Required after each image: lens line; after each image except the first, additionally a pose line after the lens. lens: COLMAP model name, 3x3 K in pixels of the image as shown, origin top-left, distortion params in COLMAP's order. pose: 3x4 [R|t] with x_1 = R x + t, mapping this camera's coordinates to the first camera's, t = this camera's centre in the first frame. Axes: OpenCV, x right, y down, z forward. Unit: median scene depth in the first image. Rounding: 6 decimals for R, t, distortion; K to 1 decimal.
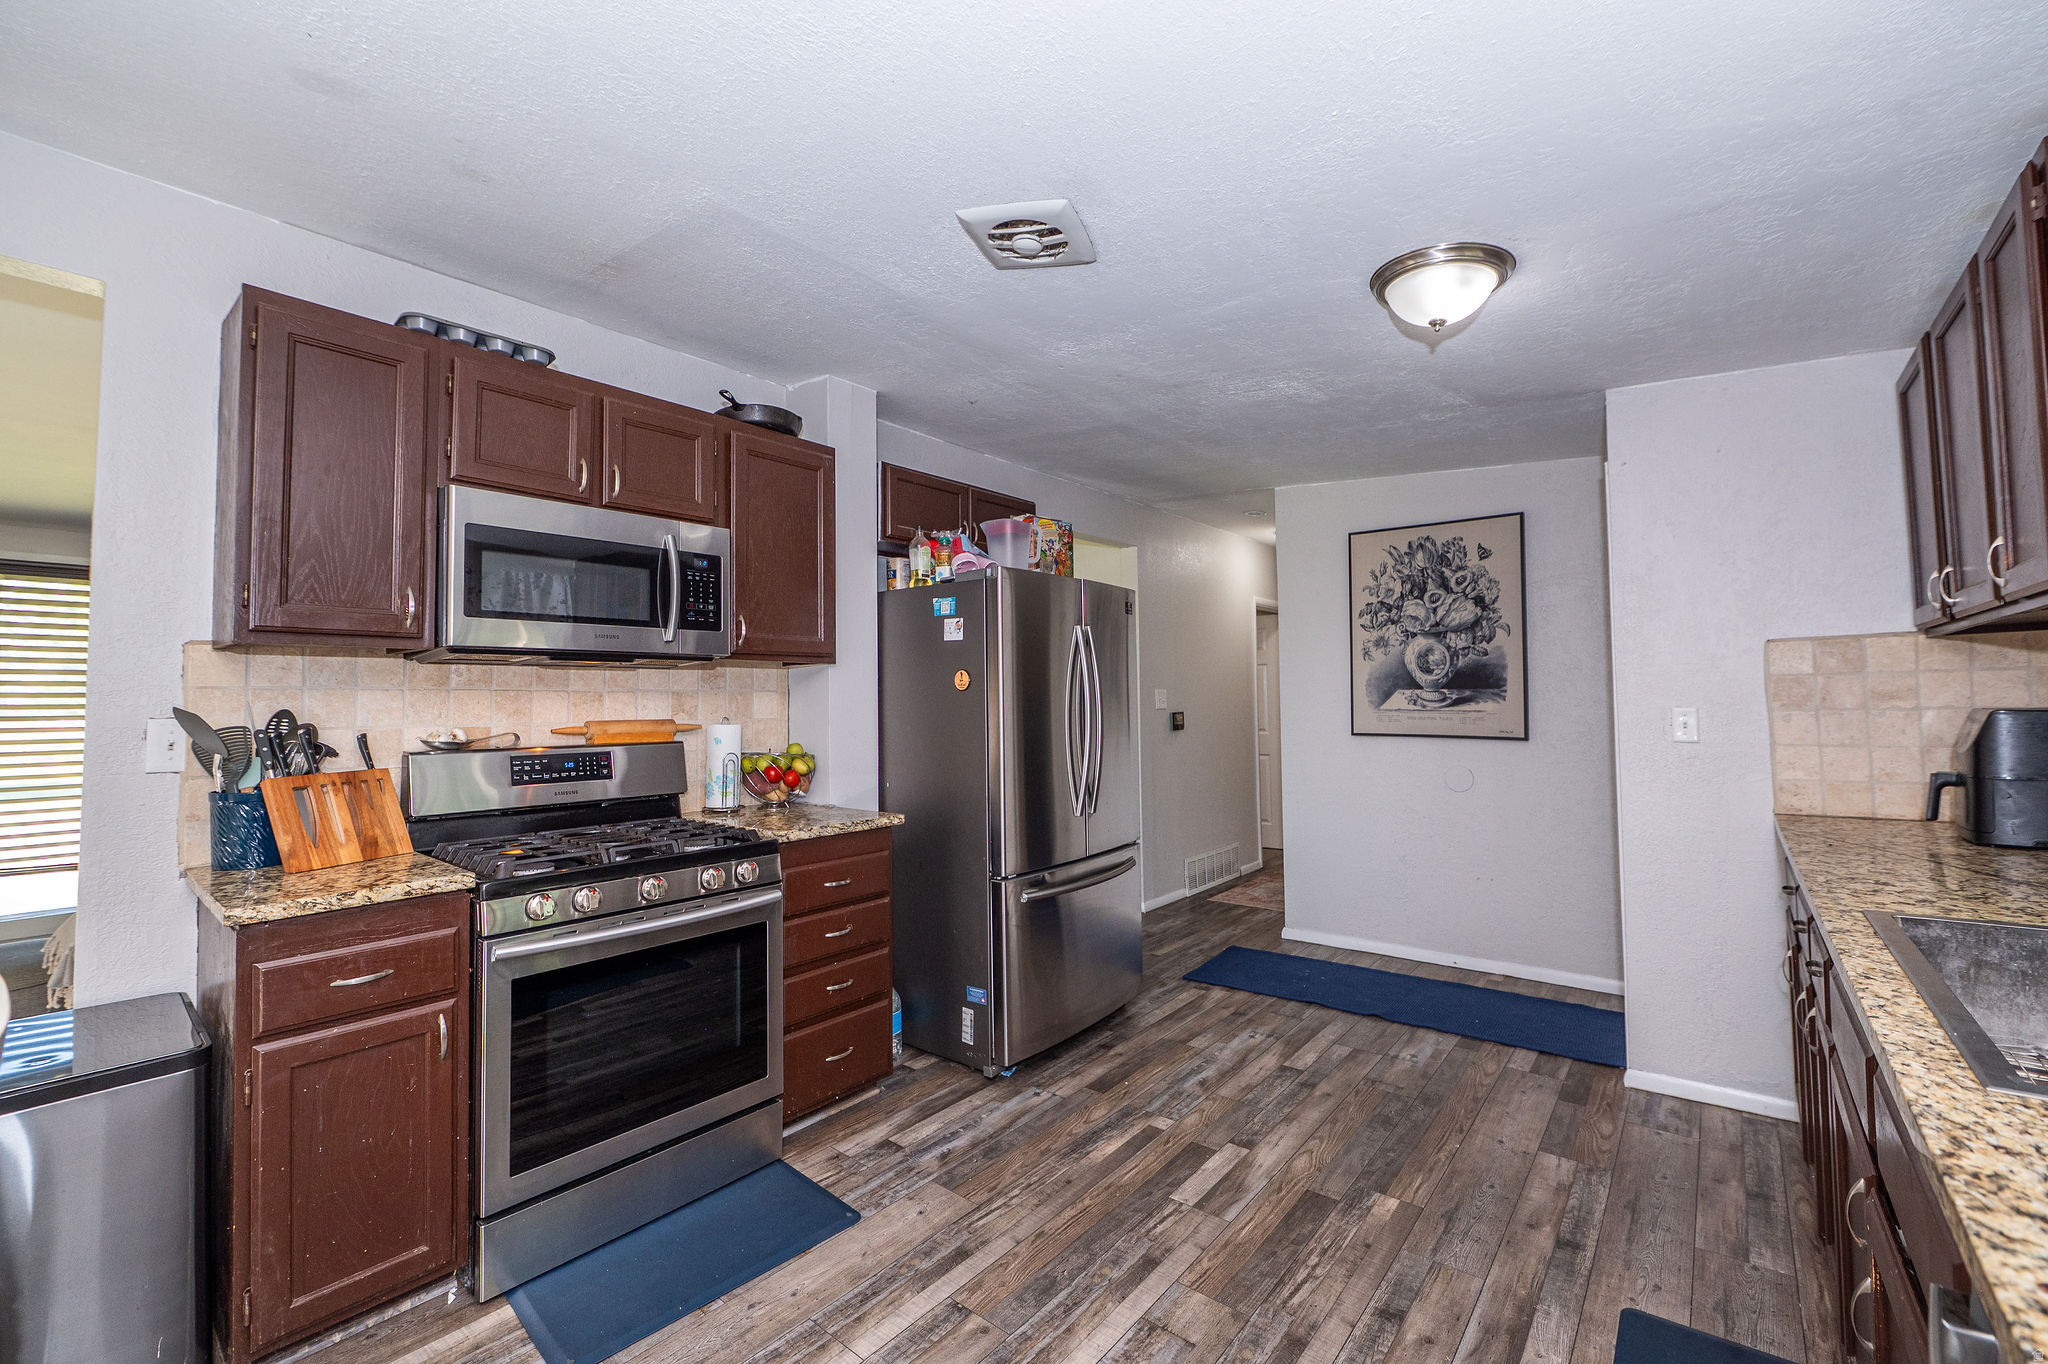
lens RADIAL K [[808.9, 0, 1035.5], [0, 808.9, 673.7], [0, 0, 1]] dist [-0.011588, -0.001183]
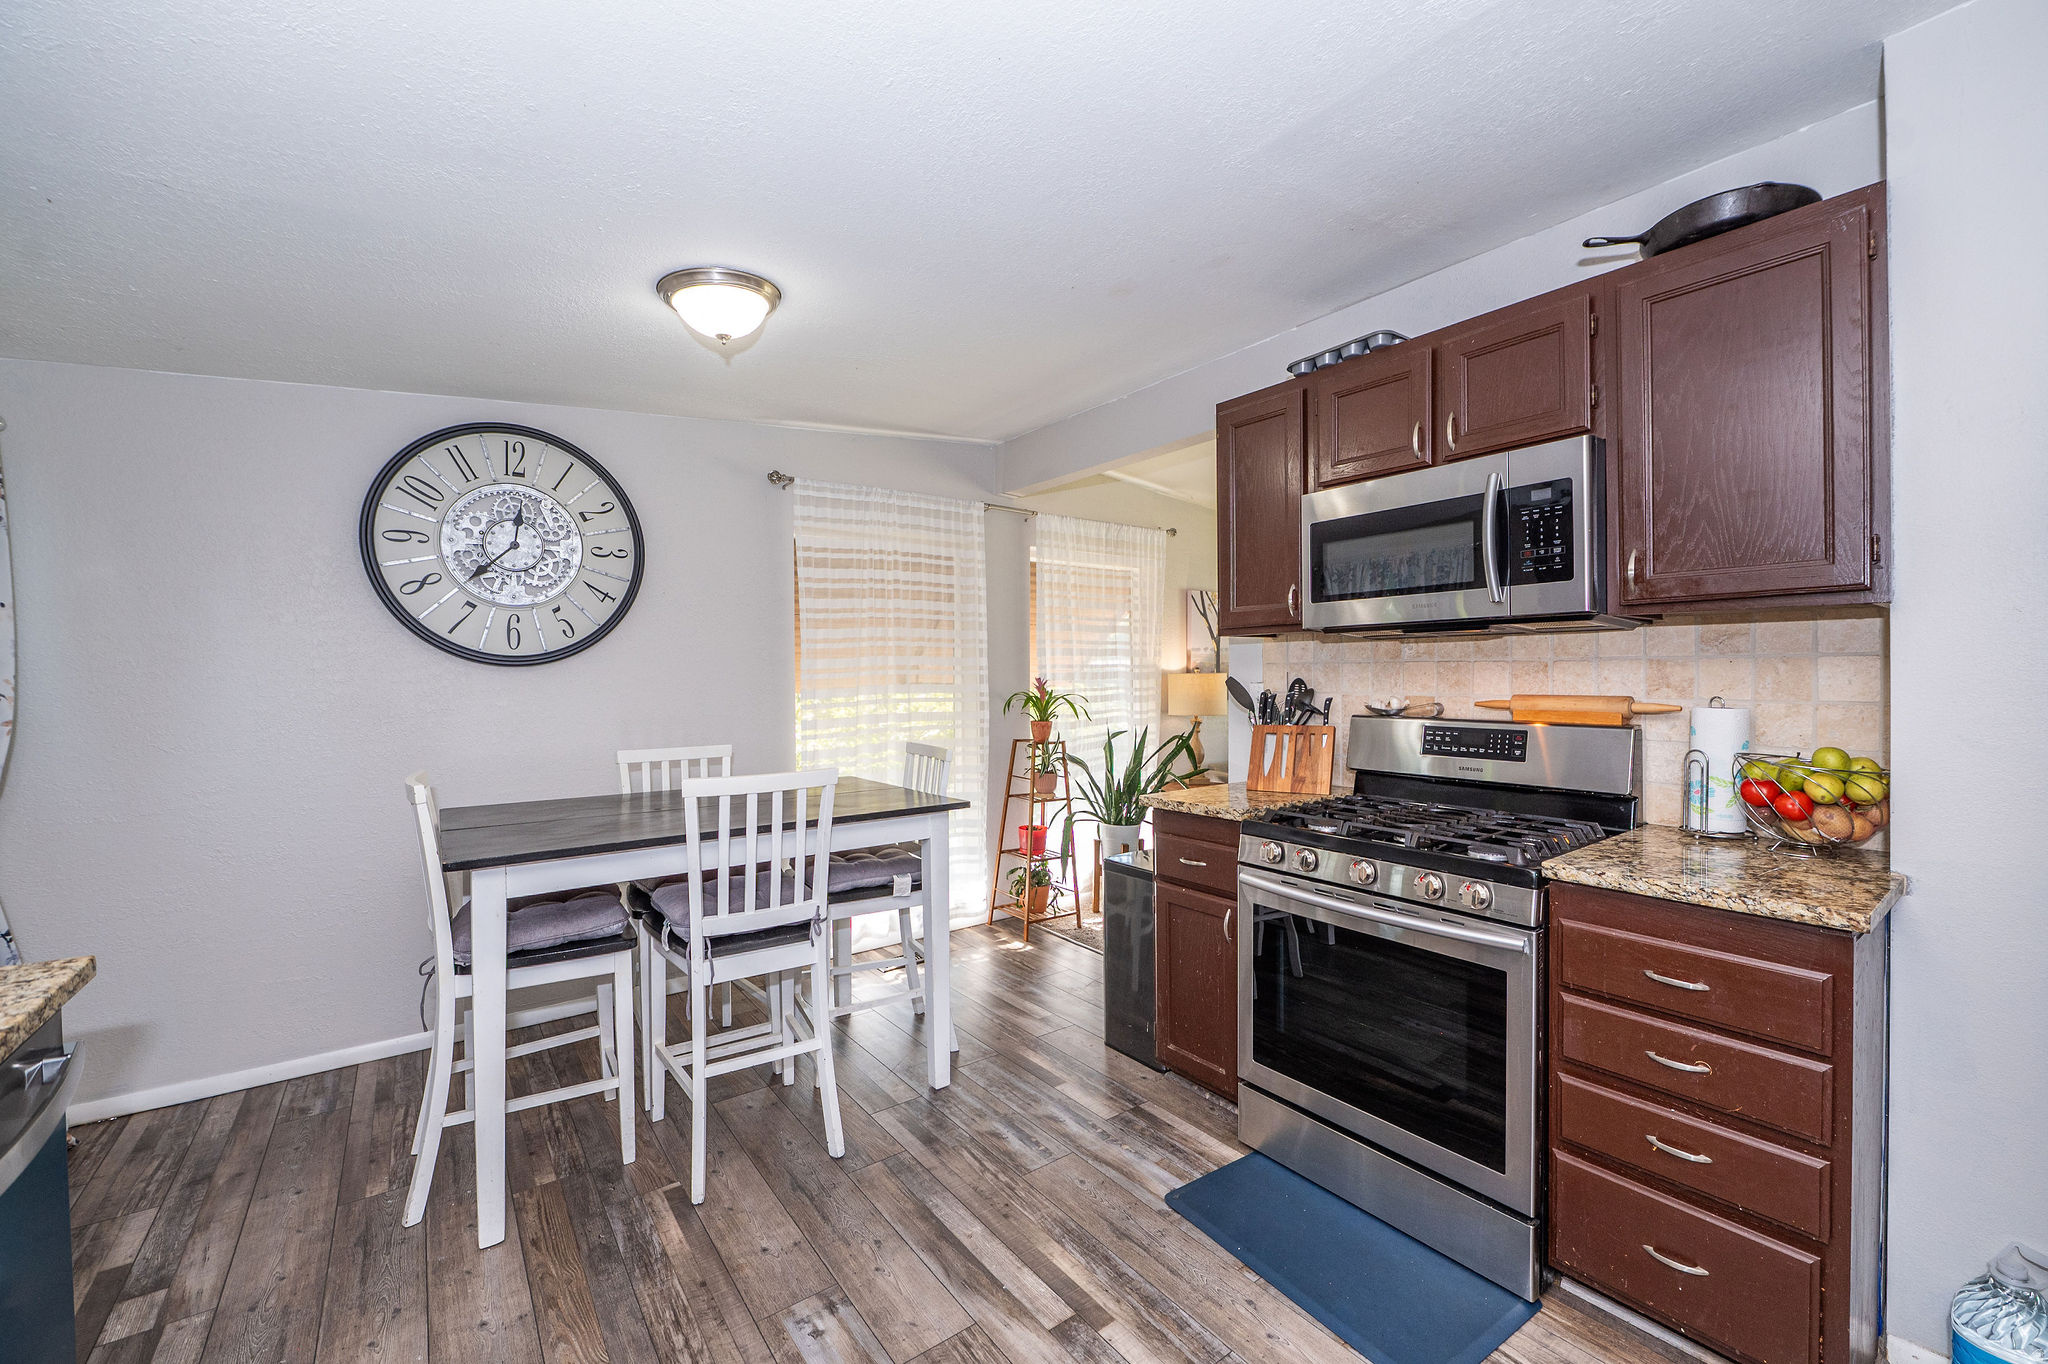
lens RADIAL K [[808.9, 0, 1032.2], [0, 808.9, 683.2], [0, 0, 1]] dist [-0.011588, -0.001183]
pose [[-0.208424, 0.026129, -0.977690, 0.465480], [0.047847, 0.998719, 0.016491, 0.006165], [0.976868, -0.043343, -0.209407, 0.716355]]
